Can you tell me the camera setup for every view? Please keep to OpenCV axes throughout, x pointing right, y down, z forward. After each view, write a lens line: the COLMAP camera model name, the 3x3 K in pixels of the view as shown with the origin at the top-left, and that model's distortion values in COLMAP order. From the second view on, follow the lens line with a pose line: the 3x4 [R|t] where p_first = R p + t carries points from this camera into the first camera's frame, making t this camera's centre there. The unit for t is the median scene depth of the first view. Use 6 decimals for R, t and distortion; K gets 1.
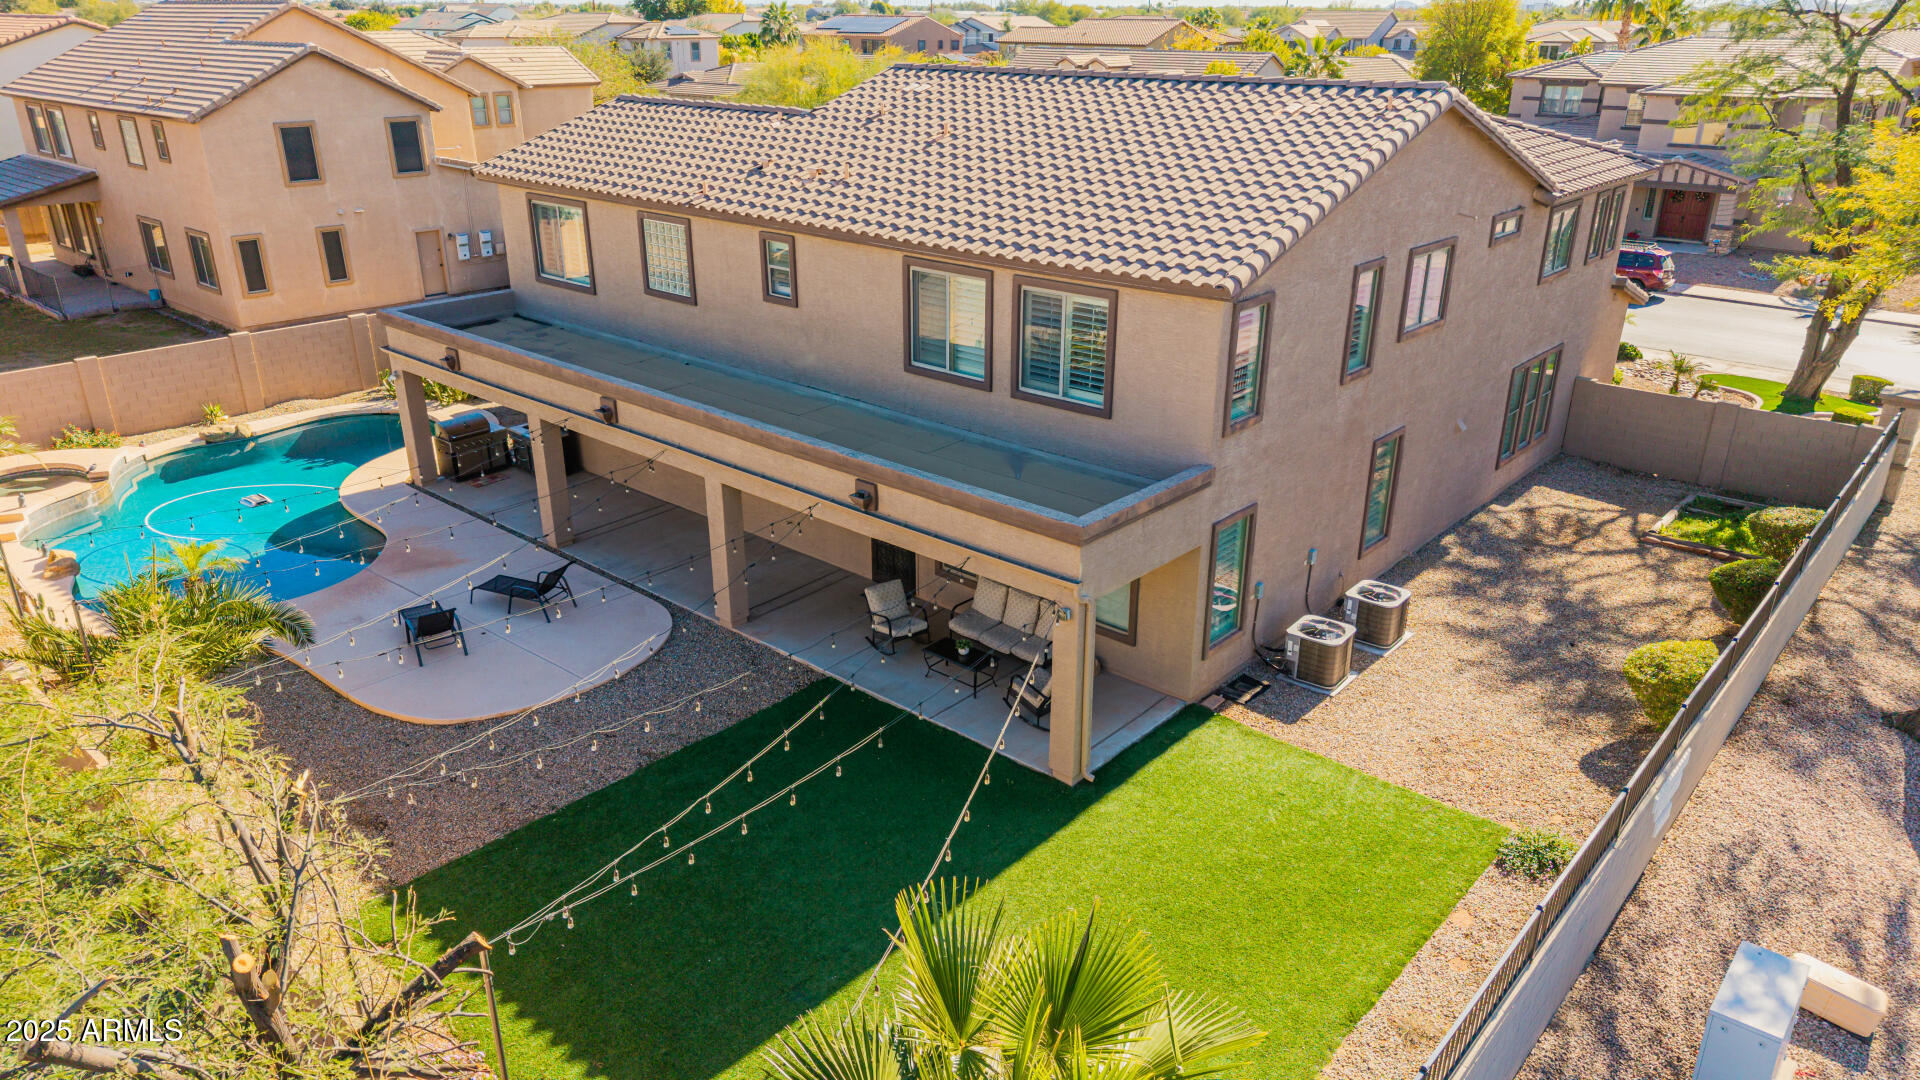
lens RADIAL K [[1278.5, 0, 960.0], [0, 1278.5, 540.0], [0, 0, 1]] dist [0.045960, -0.055564]
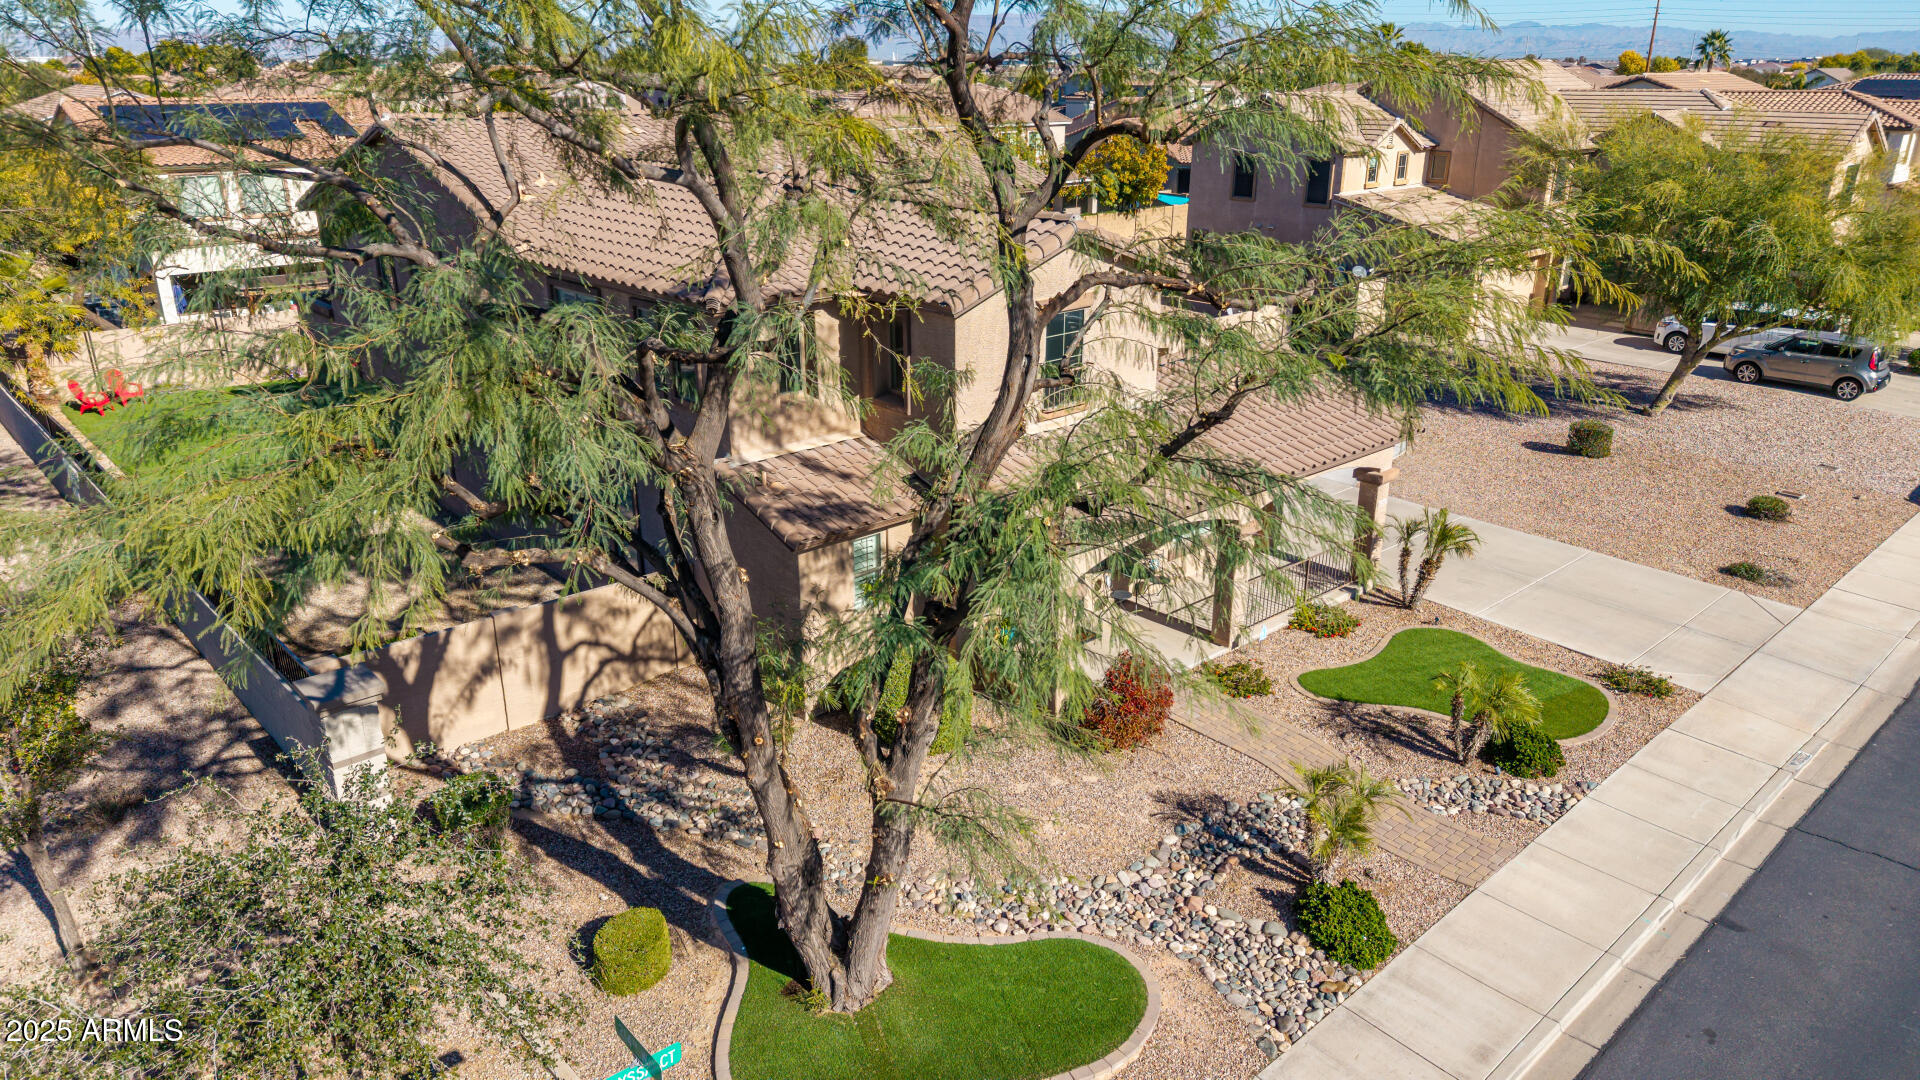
lens RADIAL K [[1289.6, 0, 958.5], [0, 1289.6, 516.7], [0, 0, 1]] dist [0.046614, -0.067590]
pose [[-0.105597, 0.324029, -0.940135, 1.520184], [-0.379045, 0.860929, 0.339304, -0.605759], [0.919334, 0.392183, 0.031910, 1.481996]]
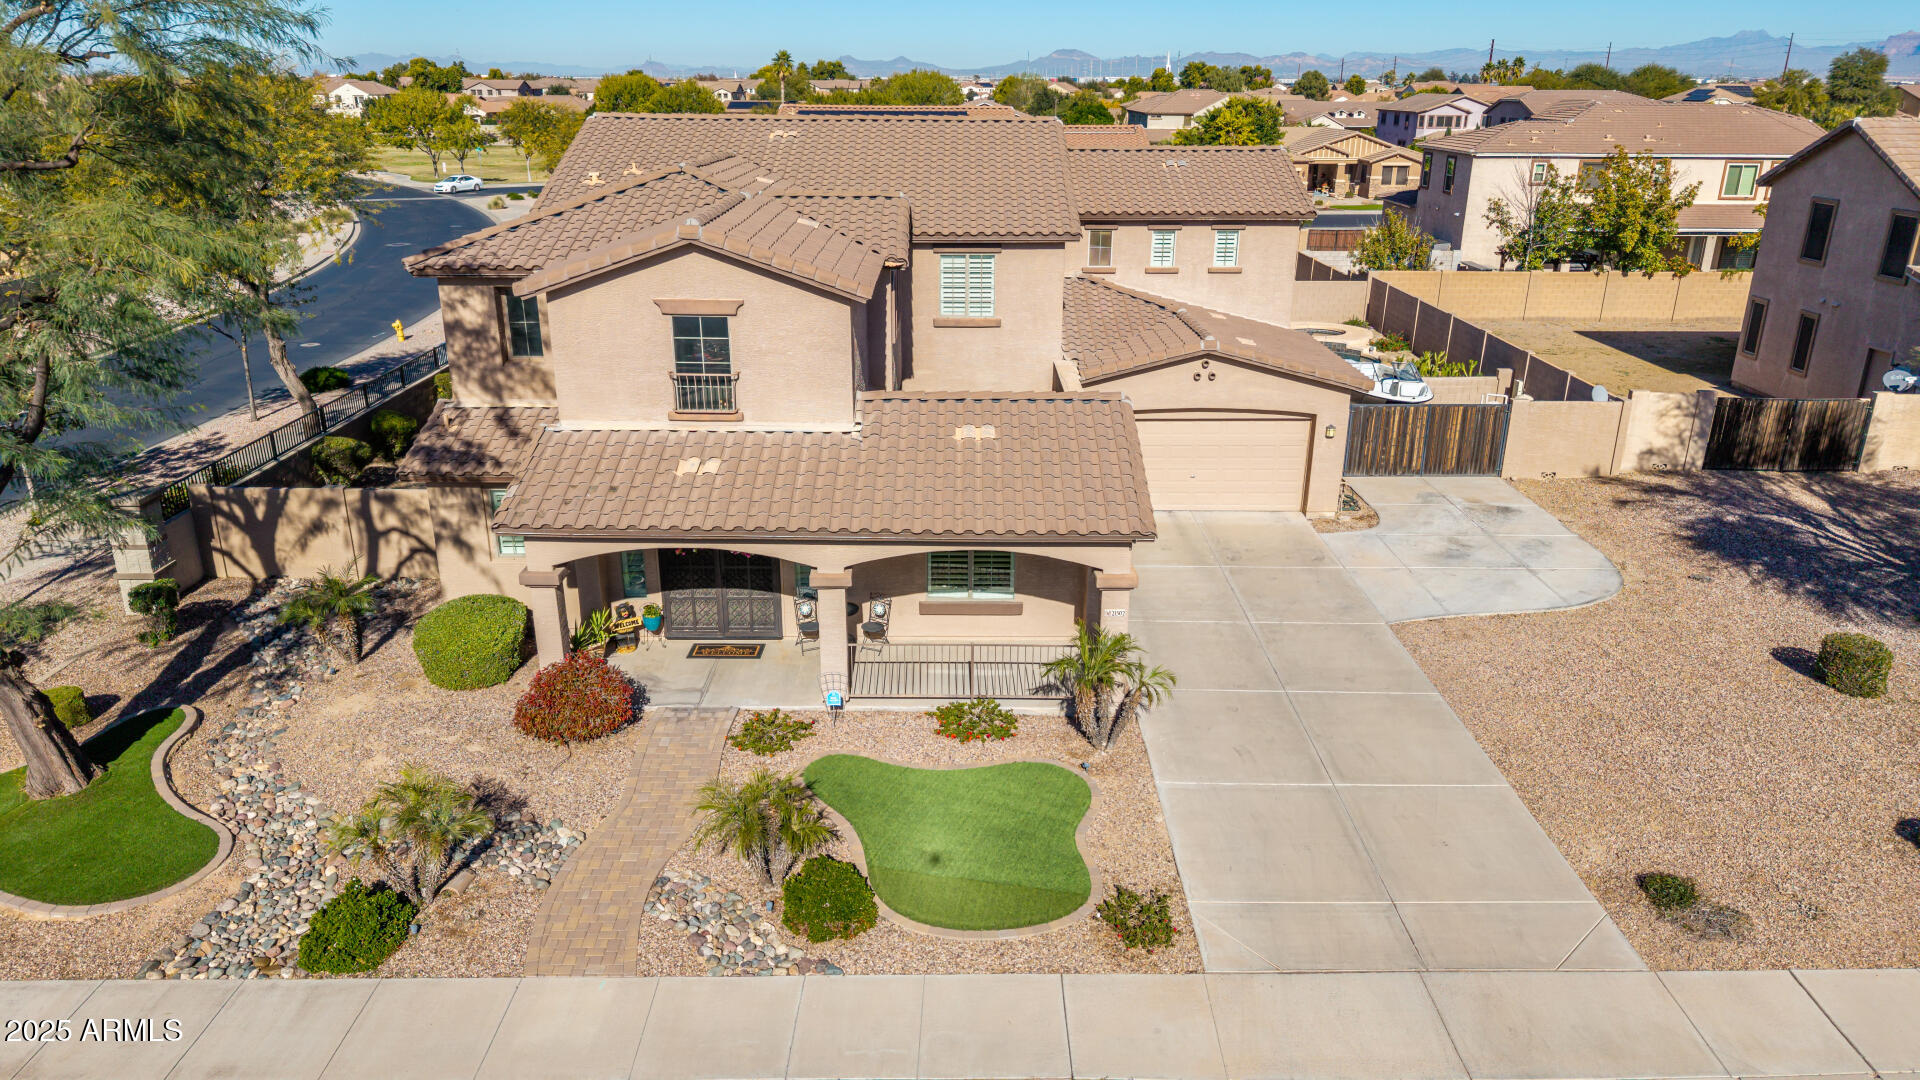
lens RADIAL K [[1278.5, 0, 960.0], [0, 1278.5, 540.0], [0, 0, 1]] dist [0.045960, -0.055564]
pose [[-0.747648, 0.215807, -0.628053, 1.055299], [-0.259296, 0.775795, 0.575245, -0.897188], [0.611382, 0.592933, -0.524064, 2.216254]]
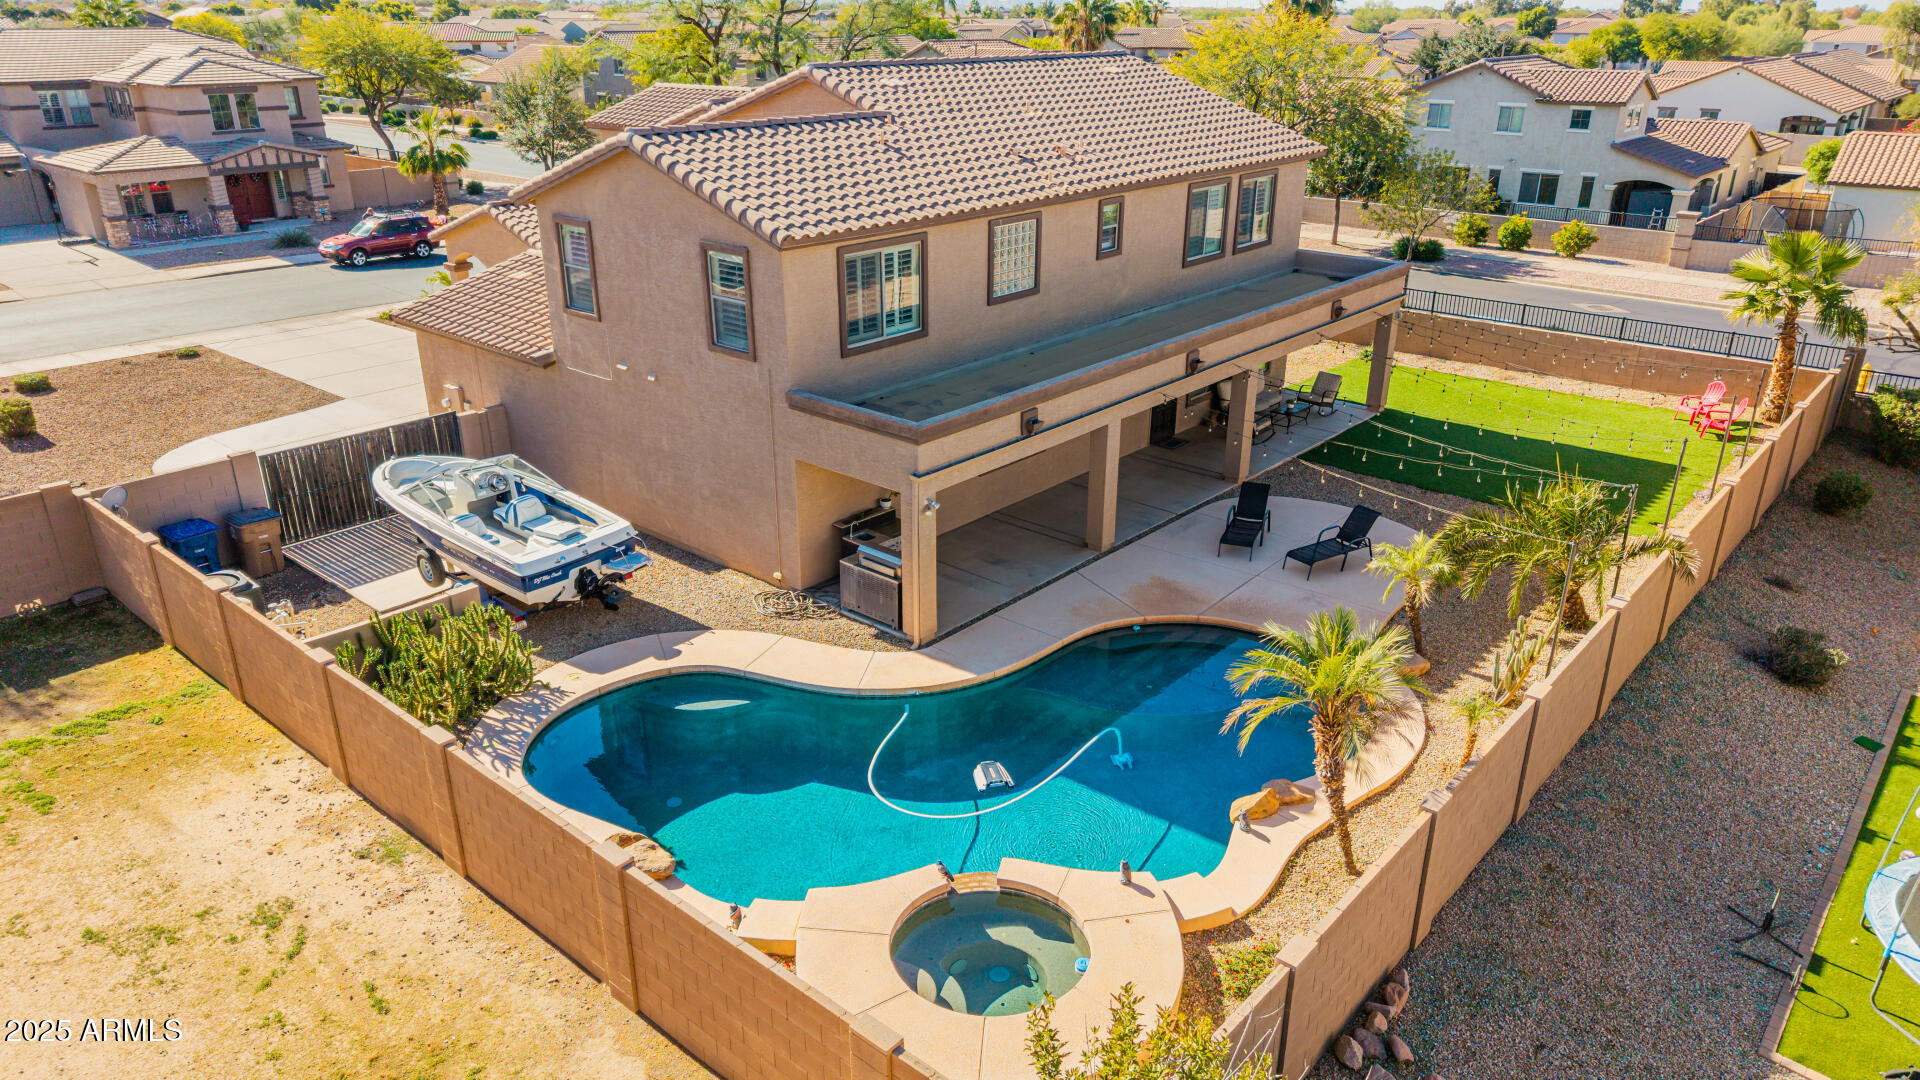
lens RADIAL K [[1246.0, 0, 955.2], [0, 1246.0, 550.9], [0, 0, 1]] dist [0.037574, -0.001093]
pose [[-0.004199, -0.403566, 0.914941, -1.346939], [0.377616, 0.846567, 0.375141, -0.451426], [-0.925953, 0.347071, 0.148838, 1.067043]]
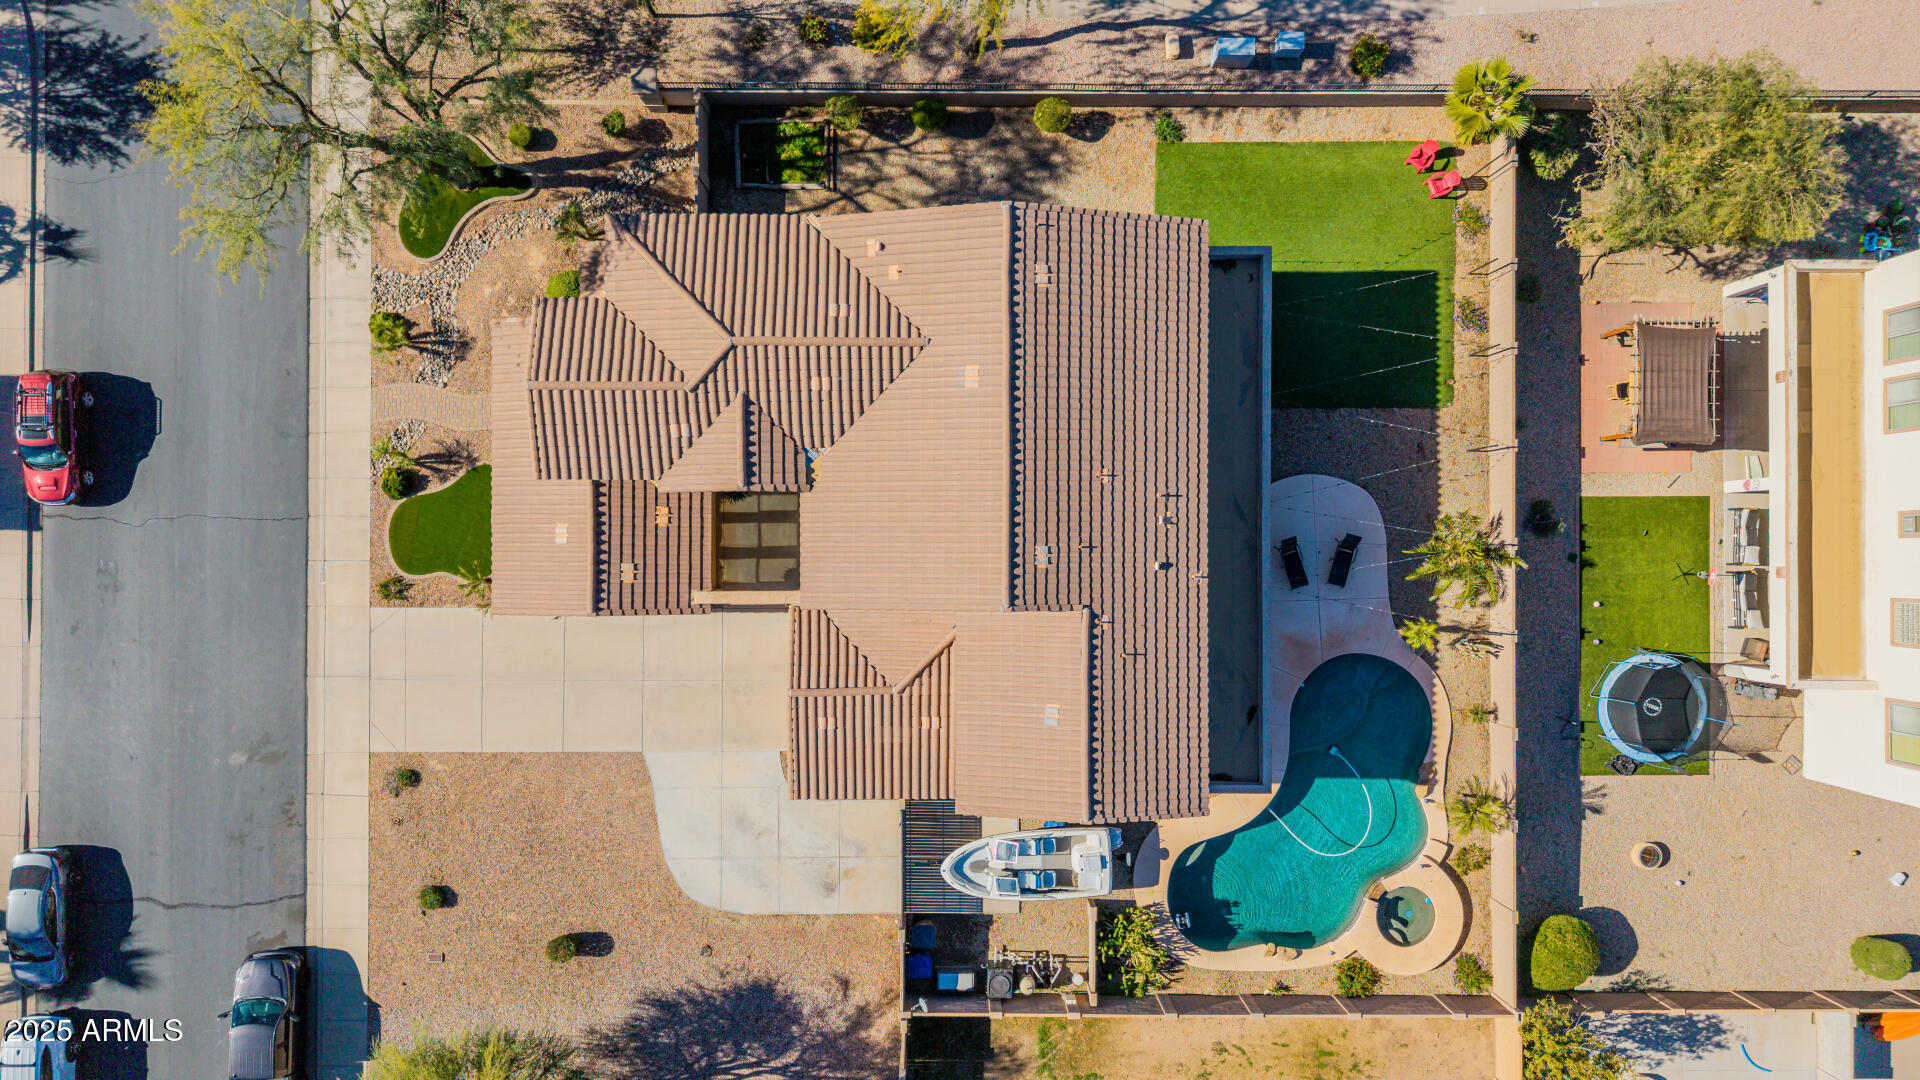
lens RADIAL K [[1278.5, 0, 960.0], [0, 1278.5, 540.0], [0, 0, 1]] dist [0.045960, -0.055564]
pose [[-0.659769, -0.751467, -0.001361, 0.048618], [0.277910, -0.245679, 0.928659, -2.007288], [-0.698191, 0.612322, 0.370932, 0.577277]]
